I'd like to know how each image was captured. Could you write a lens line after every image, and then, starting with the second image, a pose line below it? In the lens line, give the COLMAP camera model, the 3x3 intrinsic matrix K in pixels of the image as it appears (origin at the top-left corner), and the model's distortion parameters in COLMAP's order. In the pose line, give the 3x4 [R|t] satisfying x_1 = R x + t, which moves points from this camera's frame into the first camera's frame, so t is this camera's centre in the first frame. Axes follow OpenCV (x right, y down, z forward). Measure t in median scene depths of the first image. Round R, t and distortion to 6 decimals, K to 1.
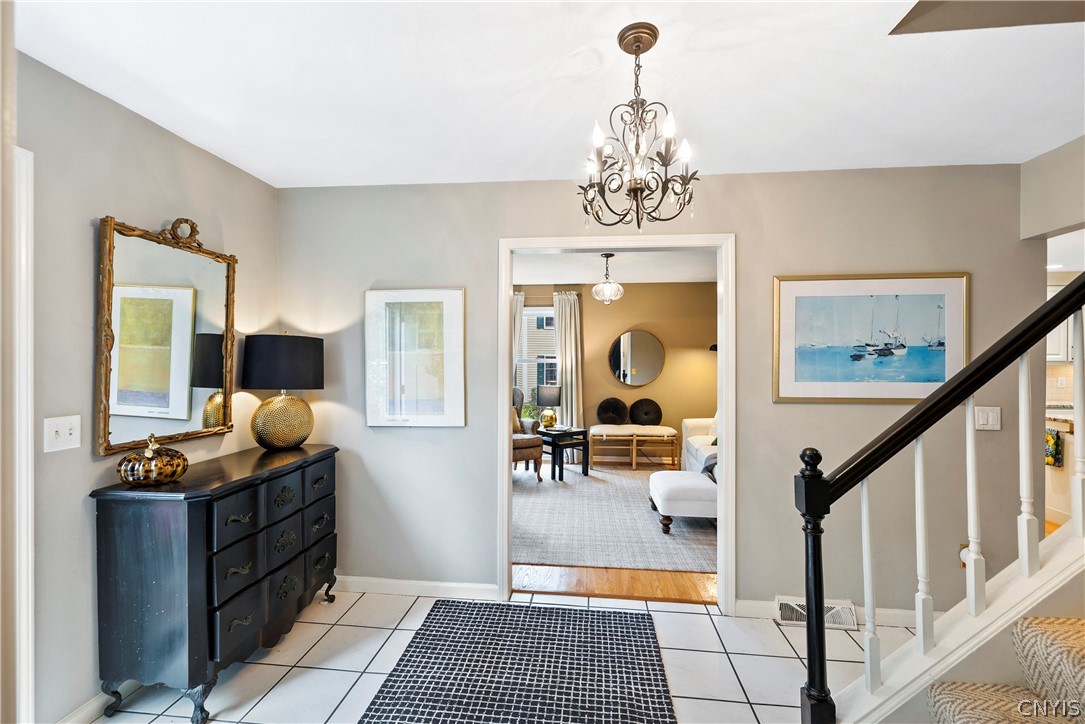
lens RADIAL K [[480.6, 0, 544.3], [0, 480.6, 358.3], [0, 0, 1]] dist [0.008617, -0.000296]
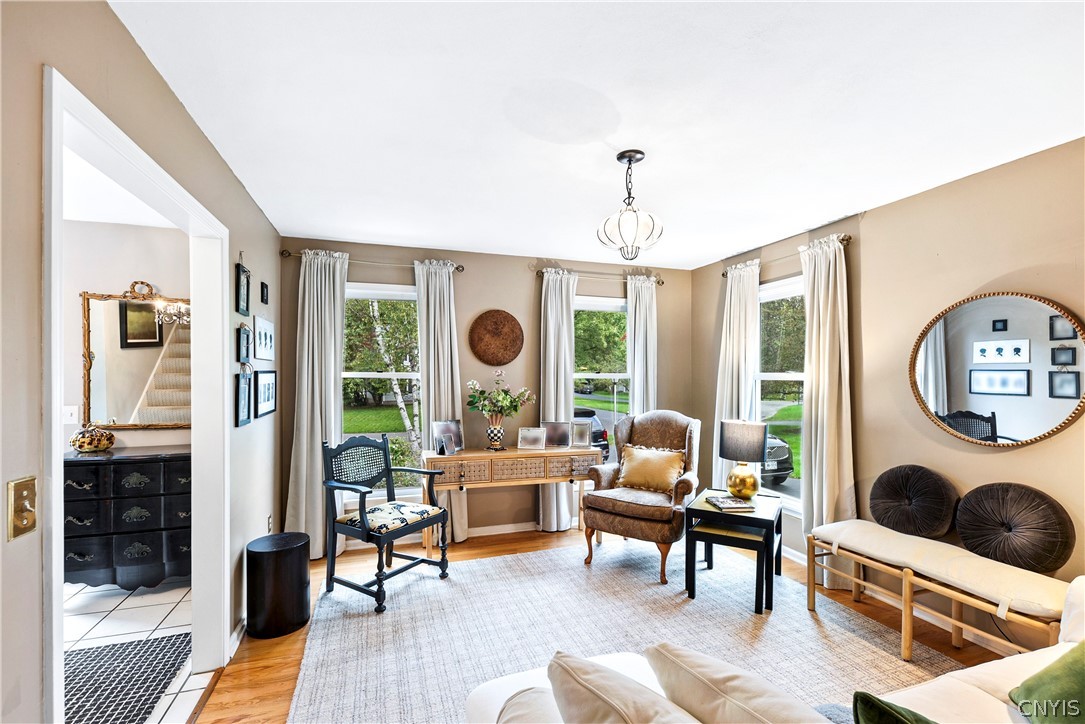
lens RADIAL K [[480.6, 0, 538.8], [0, 480.6, 377.1], [0, 0, 1]] dist [0.008617, -0.000296]
pose [[0.401473, 0.001332, -0.915870, 0.424851], [0.002333, 0.999994, 0.002477, 0.003717], [0.915868, -0.003131, 0.401468, 0.573800]]
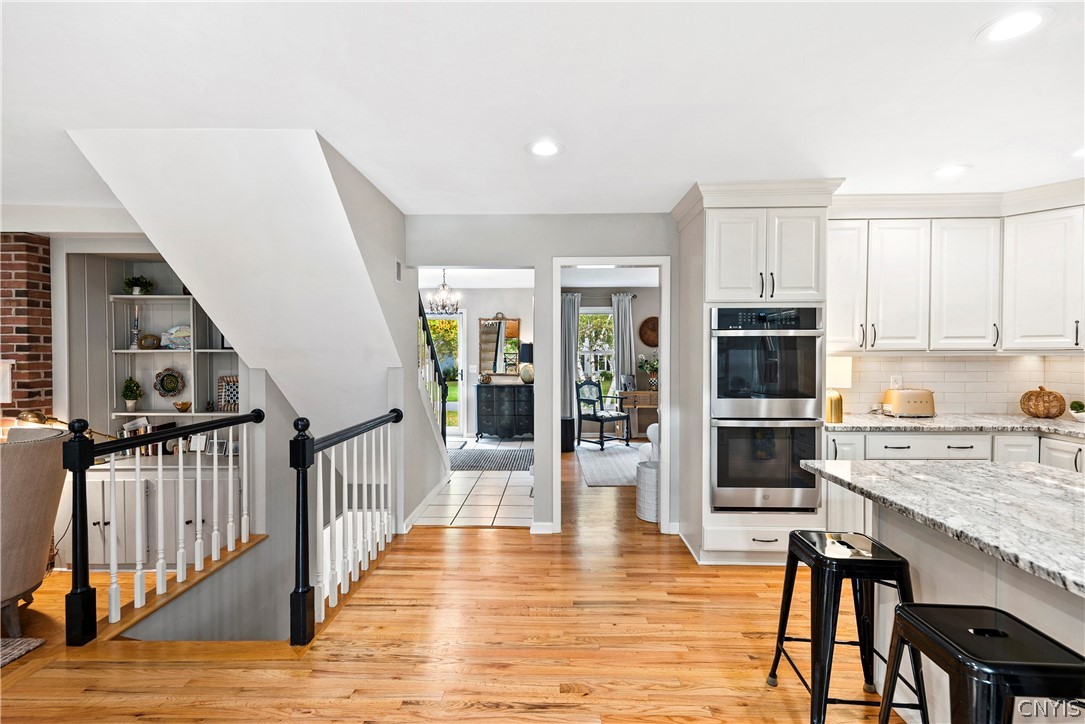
lens RADIAL K [[508.2, 0, 538.4], [0, 508.2, 358.6], [0, 0, 1]] dist [0.000079, 0.000000]
pose [[0.076205, 0.014291, -0.996990, 1.121109], [0.003380, 0.999888, 0.014591, 0.000154], [0.997086, -0.004482, 0.076148, 0.377427]]
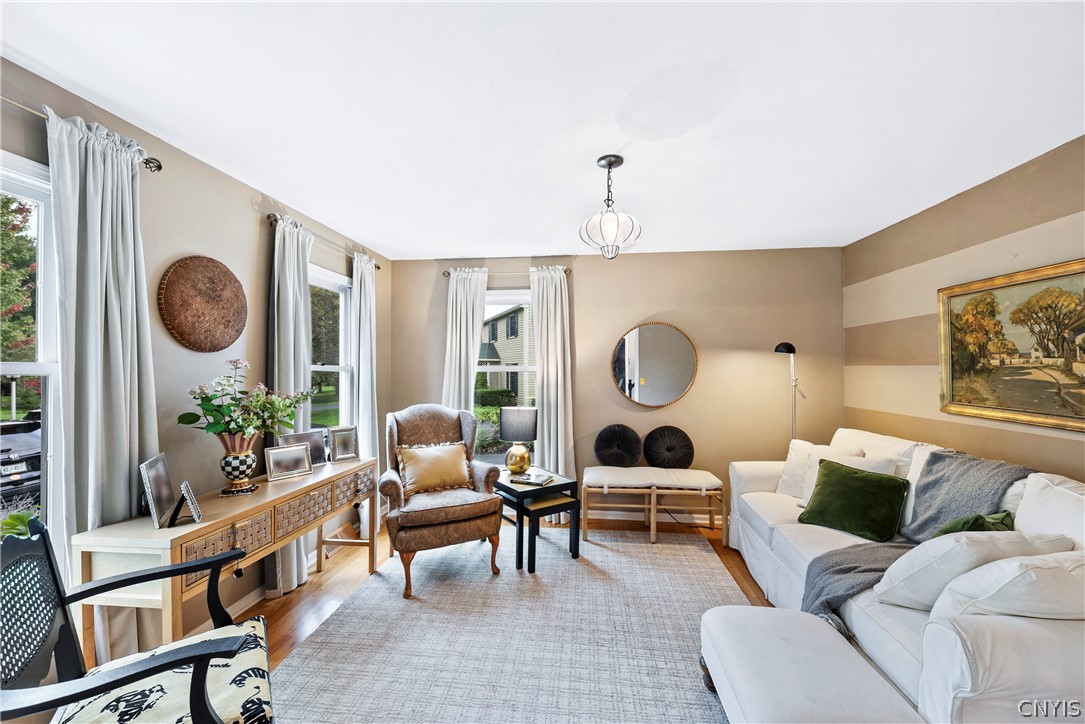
lens RADIAL K [[429.4, 0, 545.9], [0, 429.4, 364.5], [0, 0, 1]] dist [0.002320, -0.000457]
pose [[0.999855, -0.000895, -0.016999, 0.056253], [0.000838, 0.999994, -0.003381, 0.001120], [0.017002, 0.003366, 0.999850, 0.433379]]
